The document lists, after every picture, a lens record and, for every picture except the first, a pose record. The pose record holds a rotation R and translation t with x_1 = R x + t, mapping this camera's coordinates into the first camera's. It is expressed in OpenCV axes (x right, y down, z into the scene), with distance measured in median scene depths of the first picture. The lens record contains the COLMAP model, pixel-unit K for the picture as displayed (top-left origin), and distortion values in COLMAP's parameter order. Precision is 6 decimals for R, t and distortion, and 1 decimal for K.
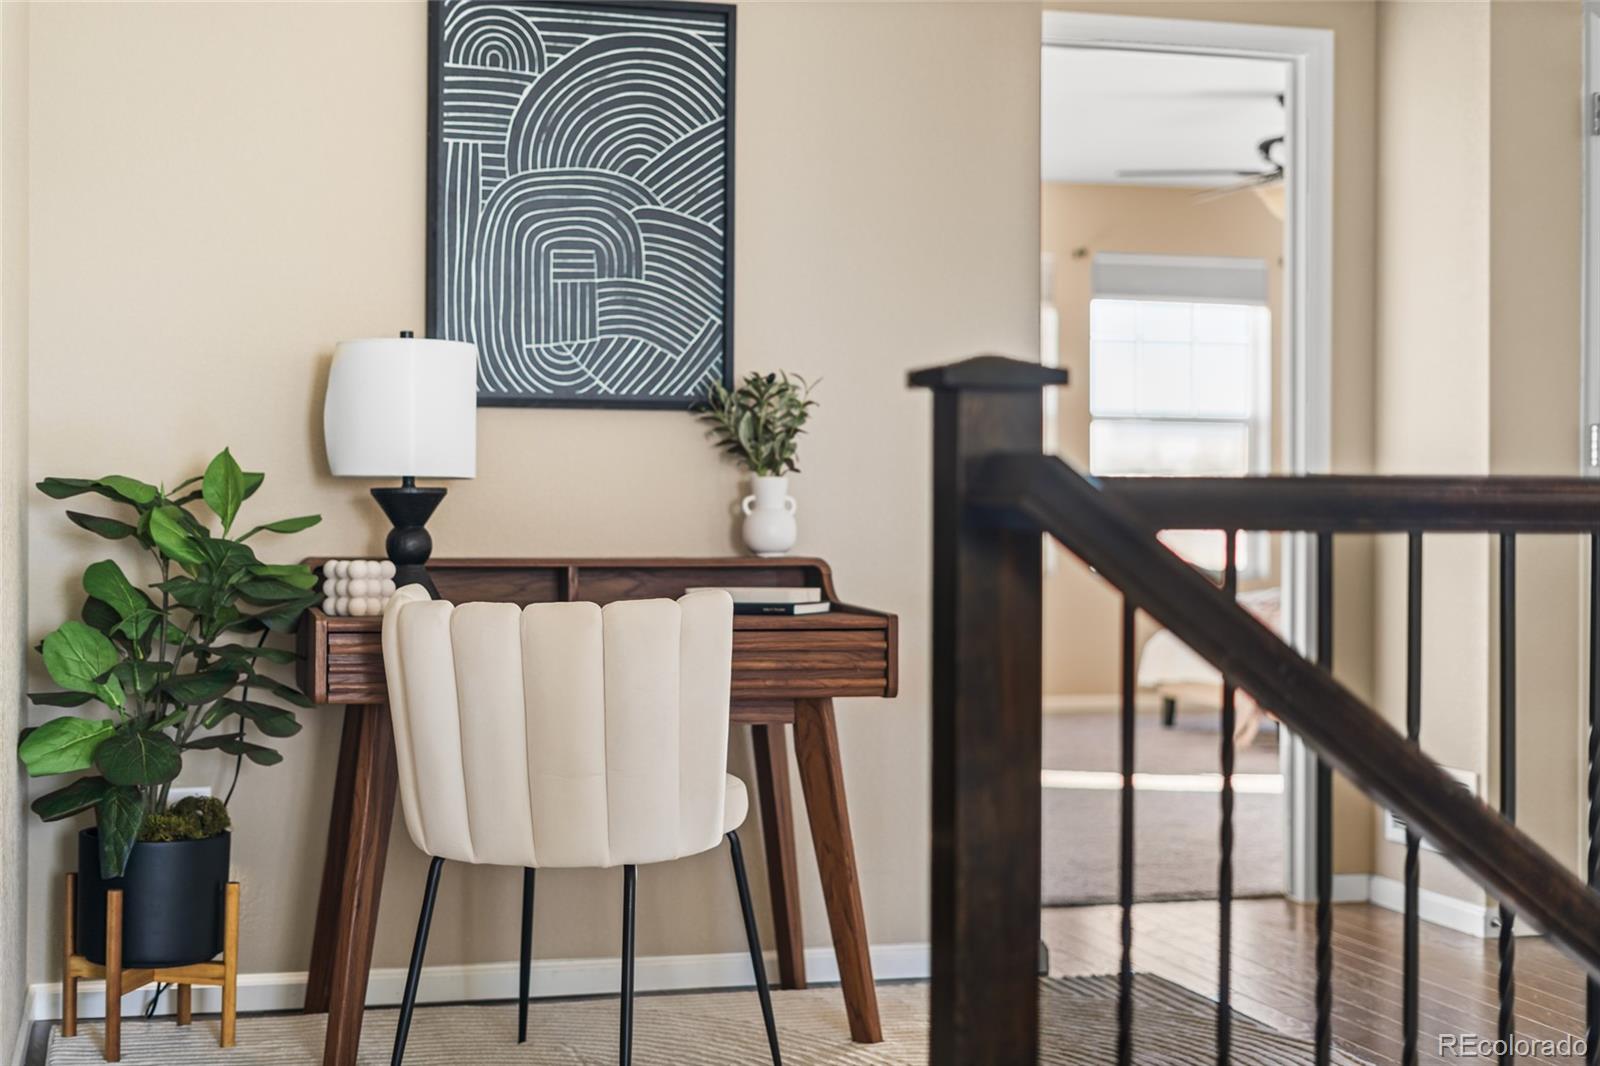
lens RADIAL K [[2355.7, 0, 798.5], [0, 2355.7, 504.7], [0, 0, 1]] dist [0.016287, 0.037808]
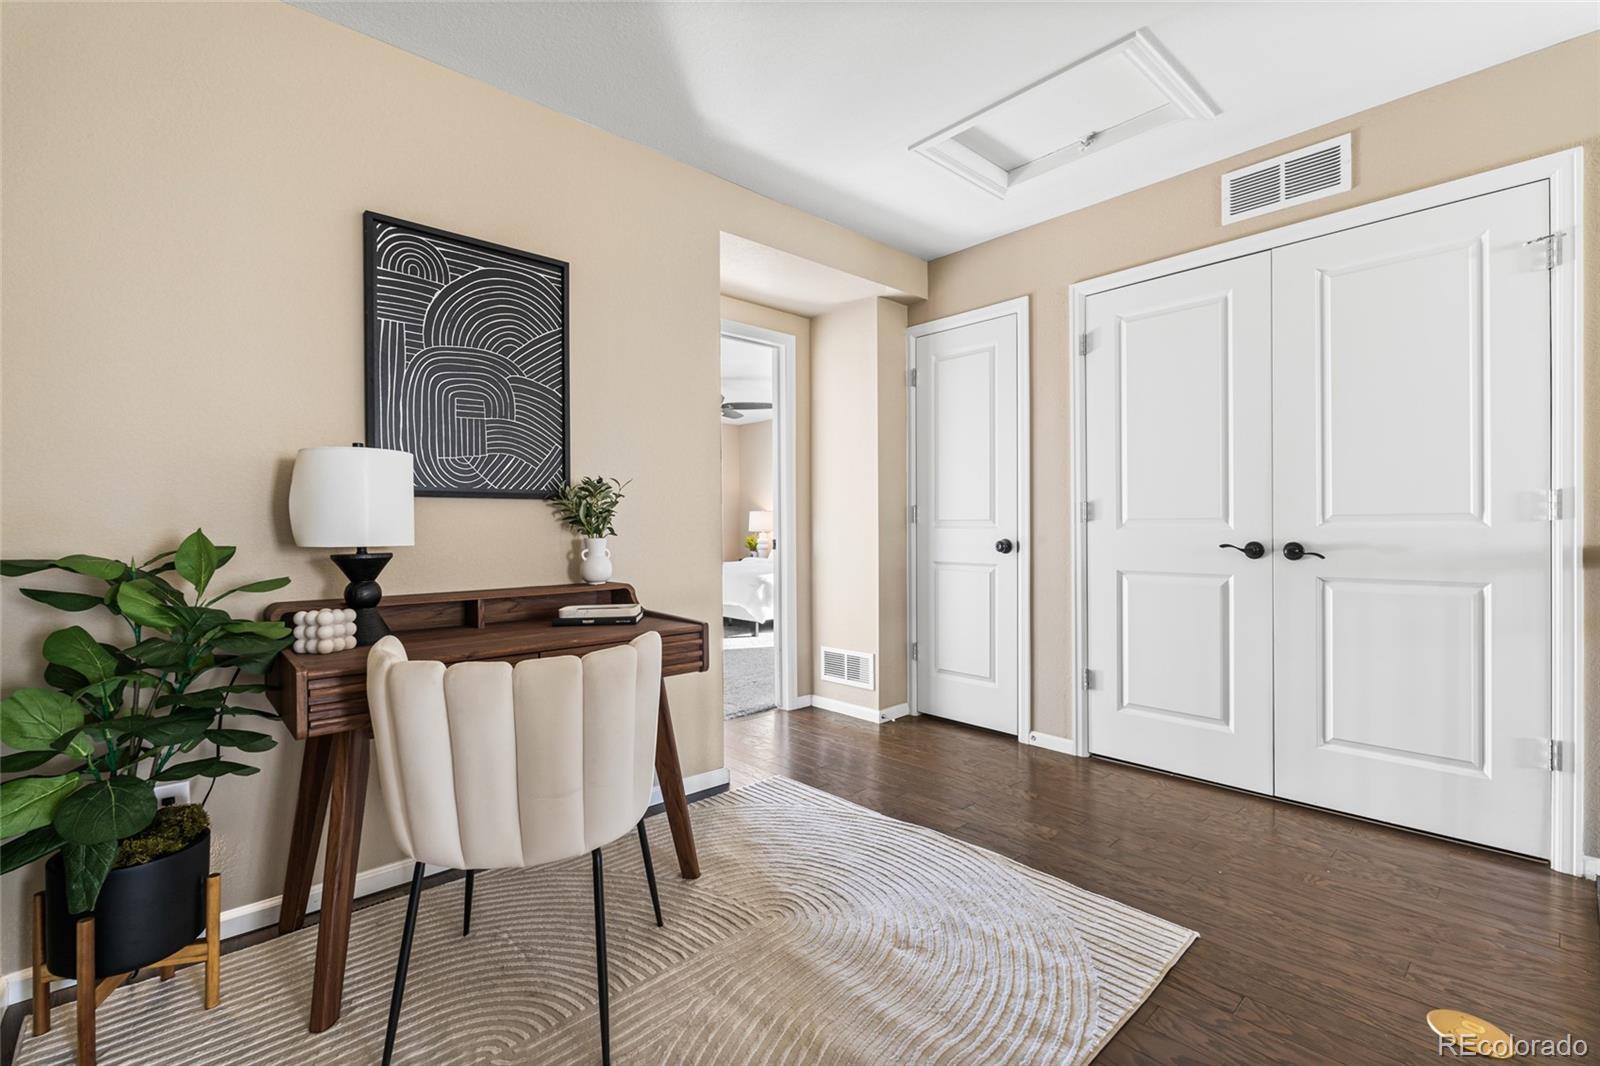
lens RADIAL K [[716.3, 0, 800.0], [0, 716.3, 533.0], [0, 0, 1]] dist [-0.000050, 0.000292]
pose [[0.893434, -0.016165, 0.448904, -0.123104], [0.010243, 0.999826, 0.015616, -0.023680], [-0.449078, -0.009354, 0.893444, 0.495948]]
